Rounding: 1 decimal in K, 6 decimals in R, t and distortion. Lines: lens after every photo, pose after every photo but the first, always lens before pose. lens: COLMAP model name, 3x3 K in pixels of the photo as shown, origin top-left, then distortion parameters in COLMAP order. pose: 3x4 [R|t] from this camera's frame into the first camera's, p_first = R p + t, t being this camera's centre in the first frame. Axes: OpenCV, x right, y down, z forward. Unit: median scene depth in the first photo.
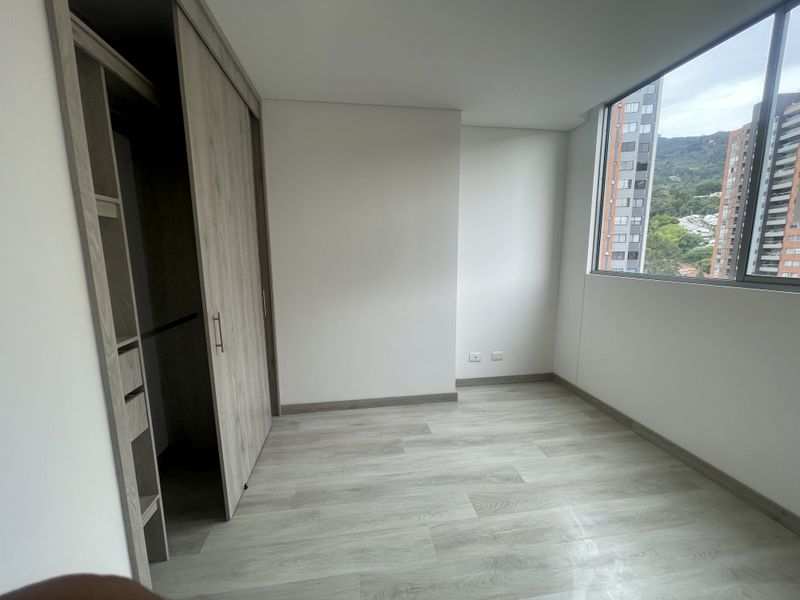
lens RADIAL K [[324.2, 0, 399.6], [0, 324.2, 302.5], [0, 0, 1]] dist [-0.003411, 0.001293]
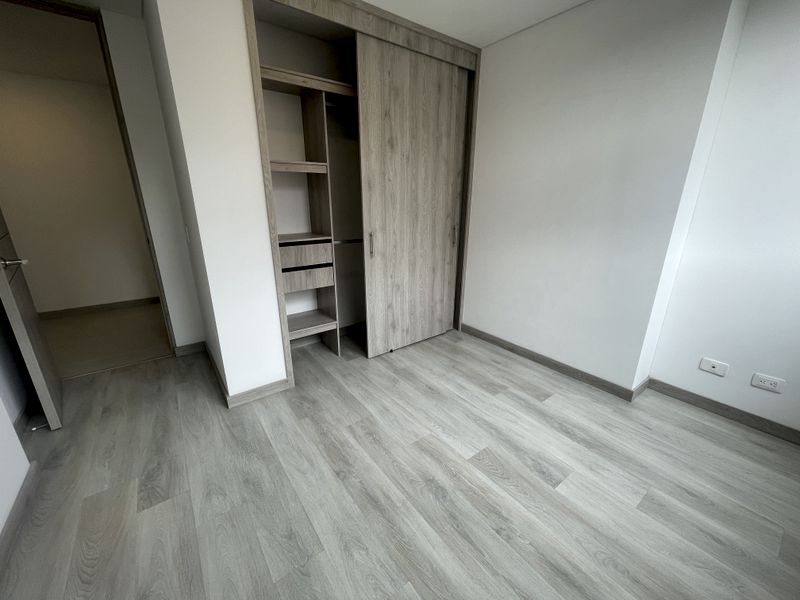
lens RADIAL K [[324.2, 0, 402.2], [0, 324.2, 304.8], [0, 0, 1]] dist [-0.003411, 0.001293]
pose [[0.473222, 0.281308, -0.834821, 0.638148], [-0.141552, 0.959612, 0.243120, -0.021494], [0.869497, 0.003121, 0.493929, 0.229919]]
